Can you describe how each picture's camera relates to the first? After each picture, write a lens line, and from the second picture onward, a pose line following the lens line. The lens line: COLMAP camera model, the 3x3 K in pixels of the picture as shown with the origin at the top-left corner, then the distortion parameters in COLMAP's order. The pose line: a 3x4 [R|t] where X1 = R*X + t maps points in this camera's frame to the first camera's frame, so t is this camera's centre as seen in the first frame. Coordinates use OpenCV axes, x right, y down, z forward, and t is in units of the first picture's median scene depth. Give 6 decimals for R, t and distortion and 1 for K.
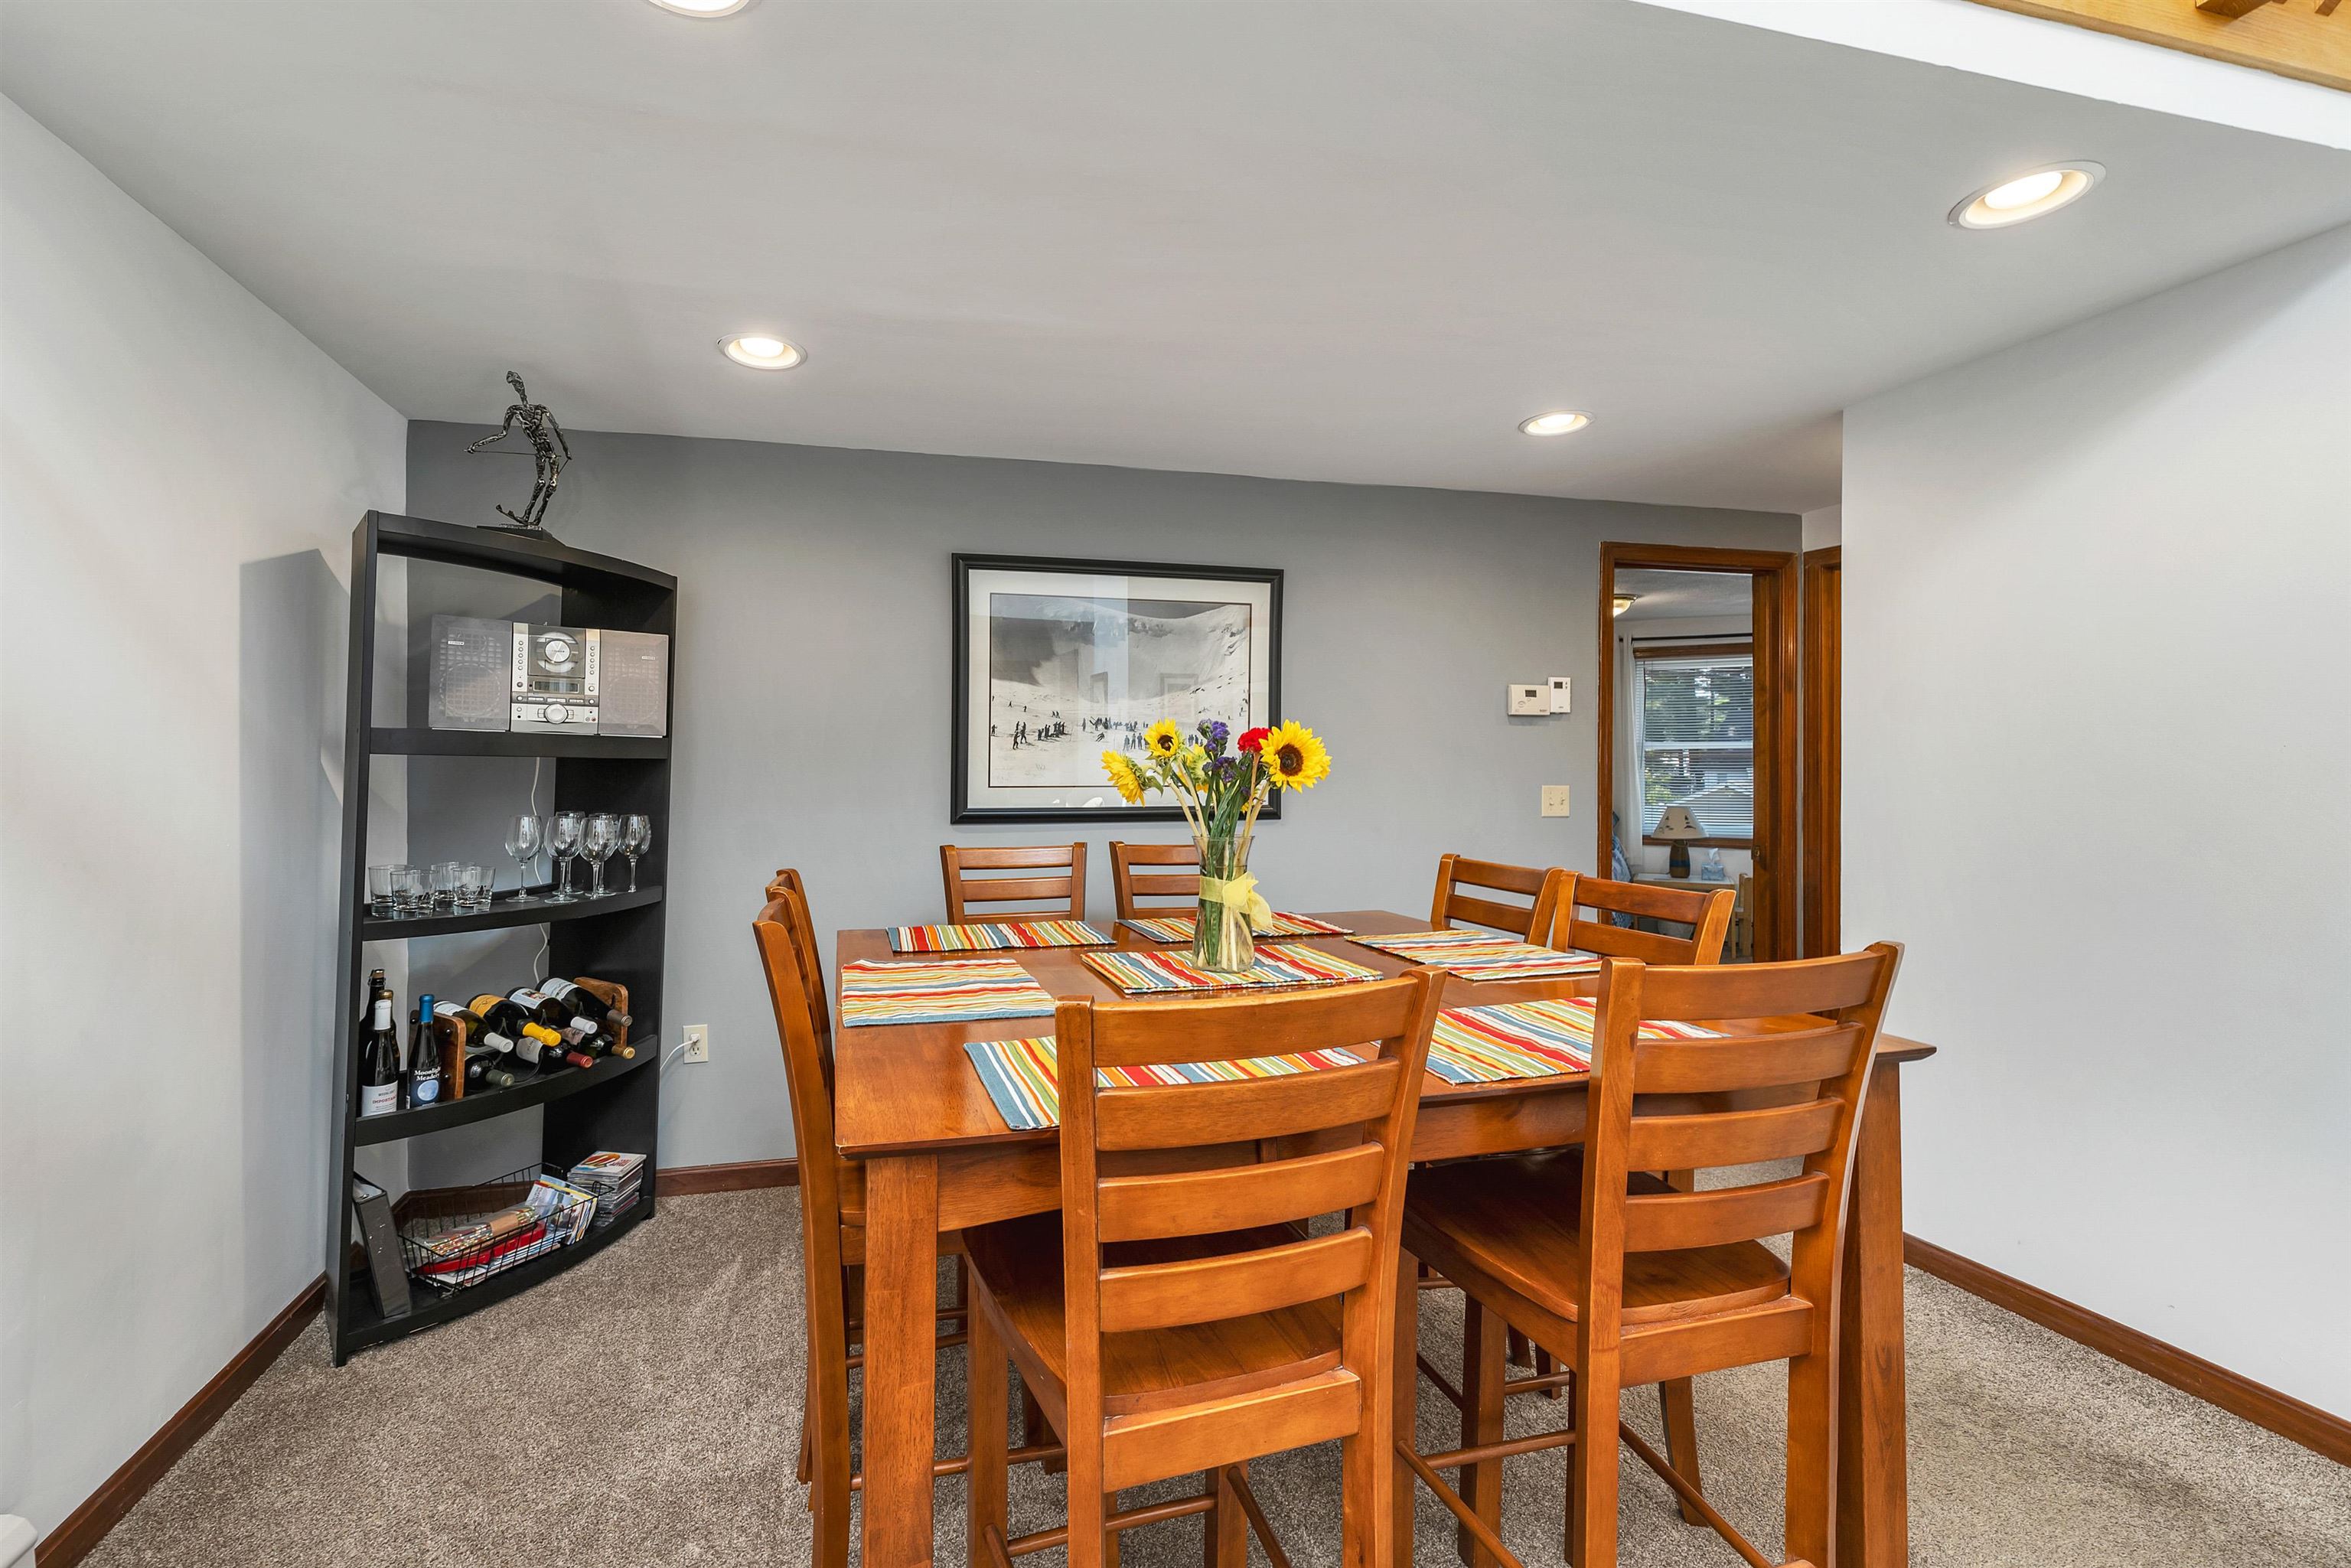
lens RADIAL K [[989.0, 0, 1162.9], [0, 989.0, 774.8], [0, 0, 1]] dist [-0.000015, -0.000253]
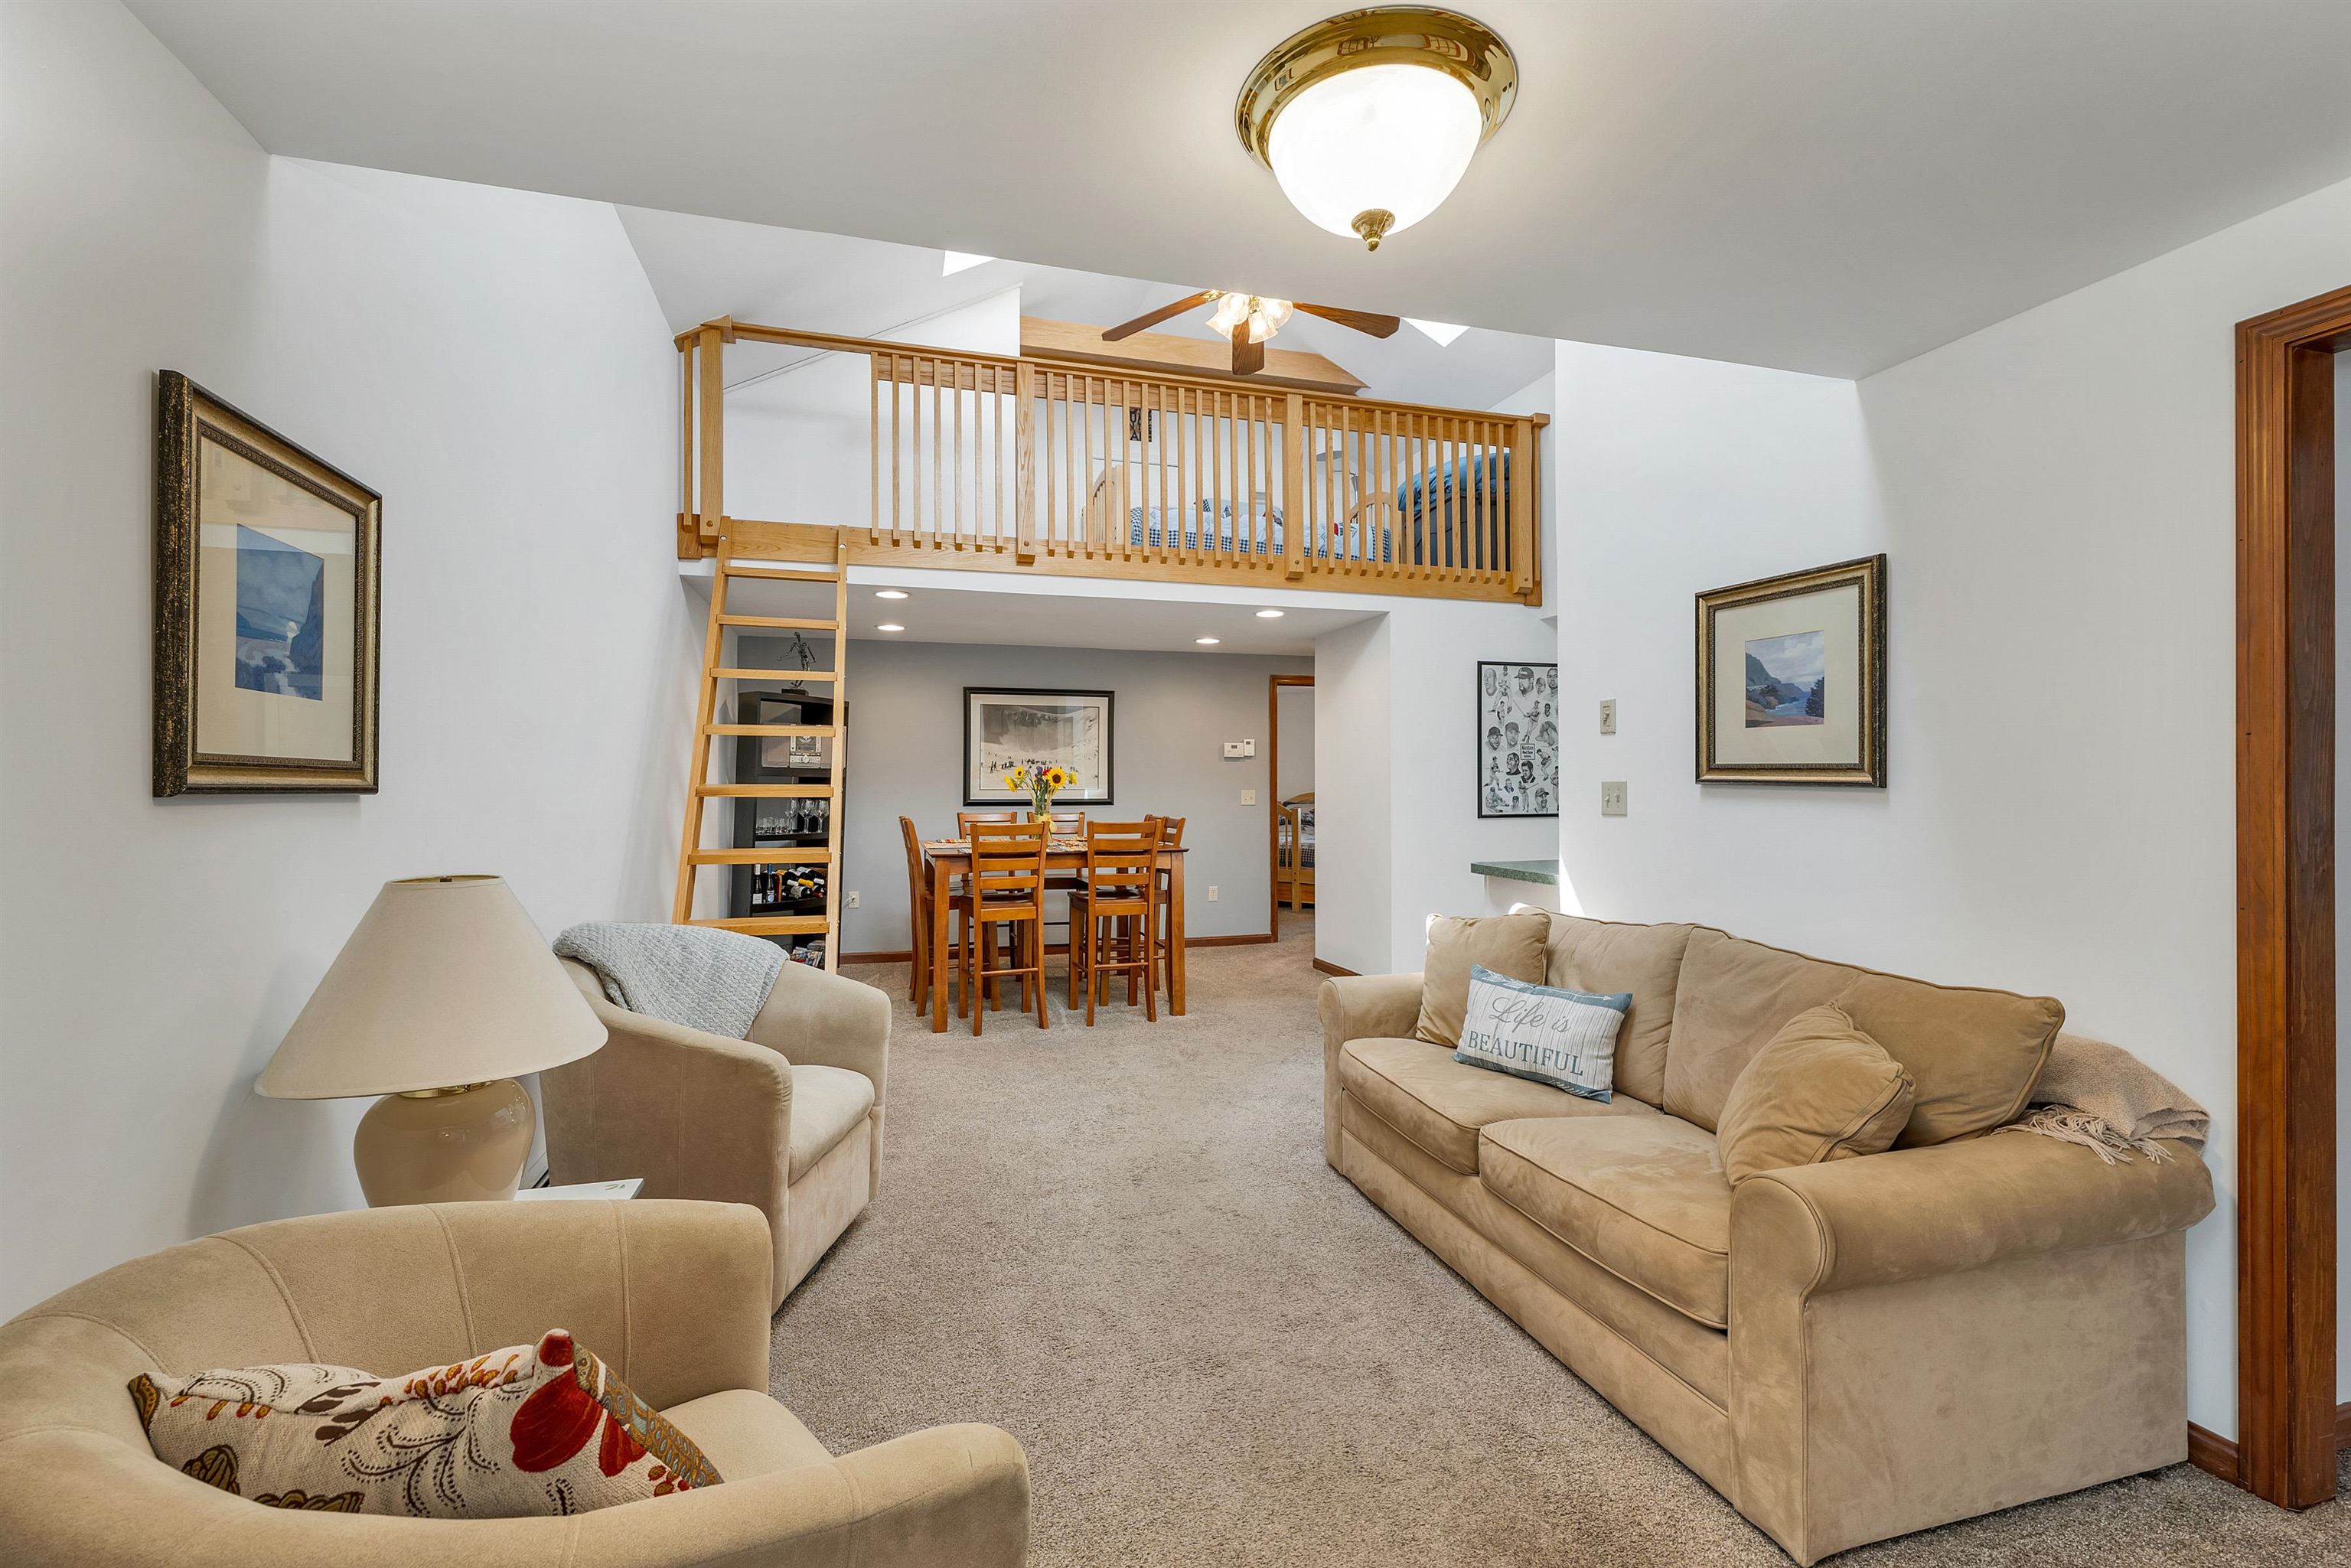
lens RADIAL K [[989.0, 0, 1162.9], [0, 989.0, 774.8], [0, 0, 1]] dist [-0.000015, -0.000253]
pose [[0.999322, 0.001667, -0.036778, 0.395789], [-0.002145, 0.999914, -0.012959, 0.008086], [0.036753, 0.013030, 0.999239, -1.510622]]
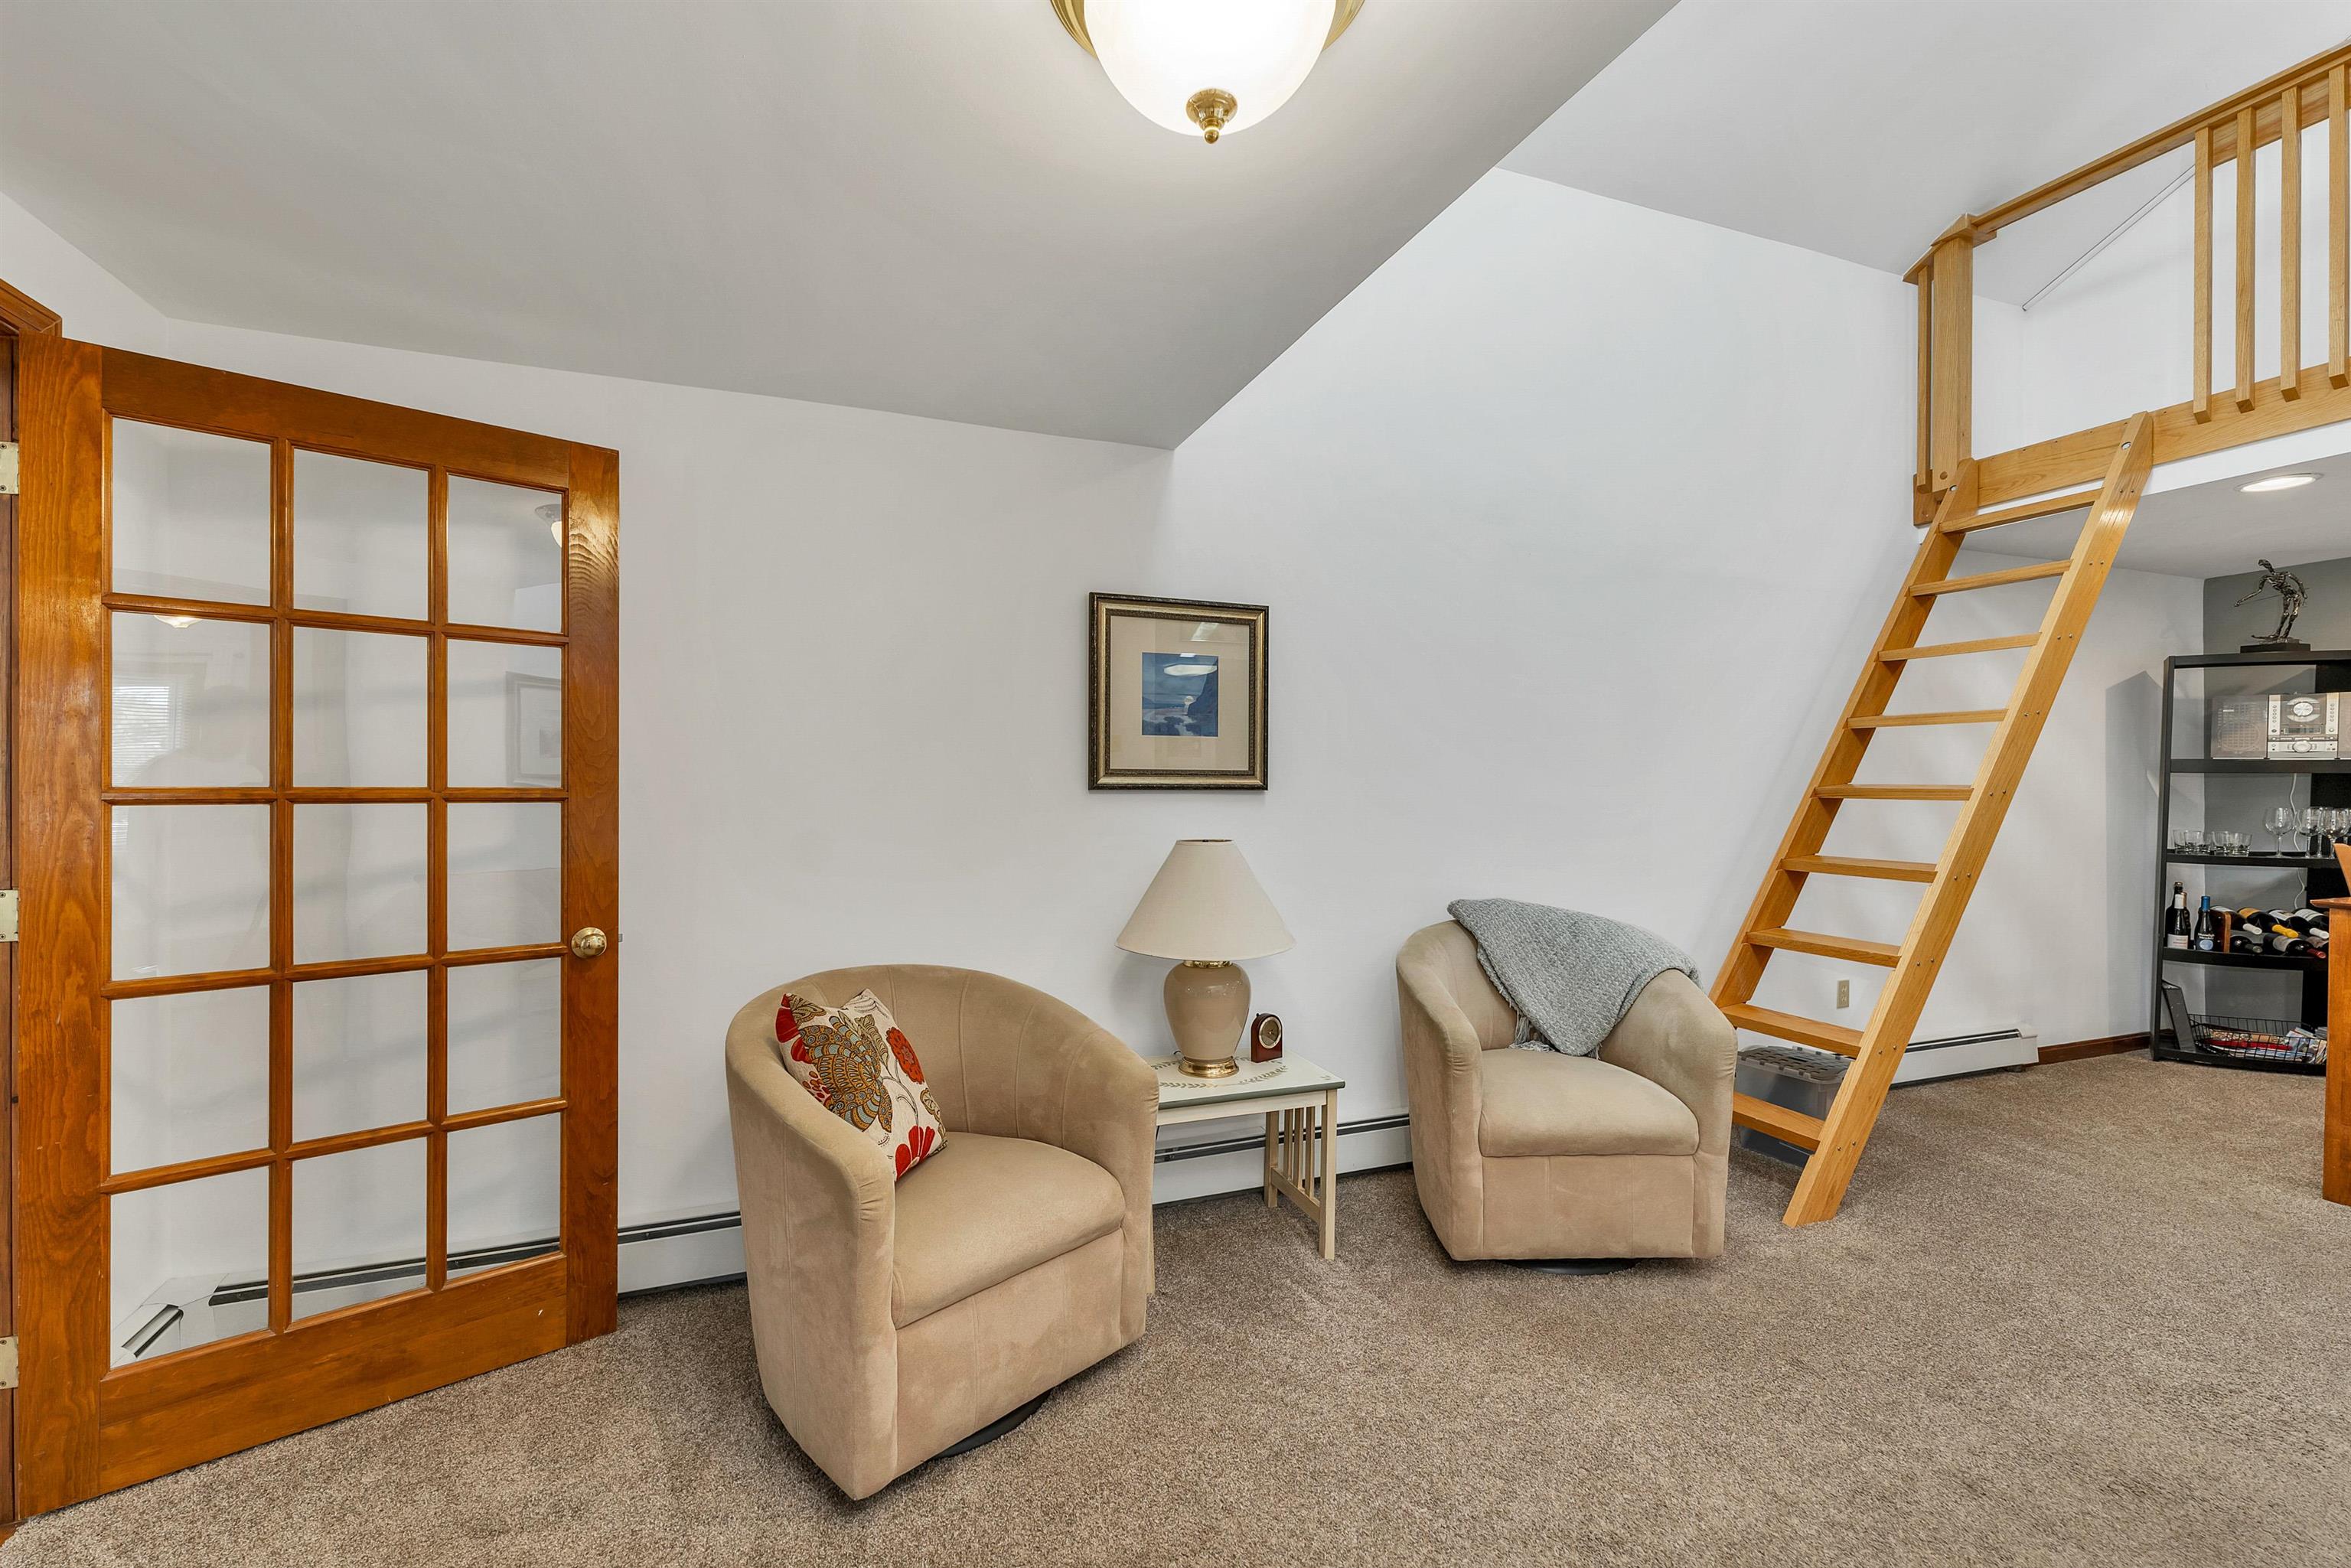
lens RADIAL K [[956.1, 0, 1152.5], [0, 956.1, 770.4], [0, 0, 1]] dist [0.000288, 0.000227]
pose [[0.050295, -0.006750, -0.998712, 0.912204], [-0.005532, 0.999960, -0.007037, 0.000002], [0.998719, 0.005879, 0.050256, -1.029713]]
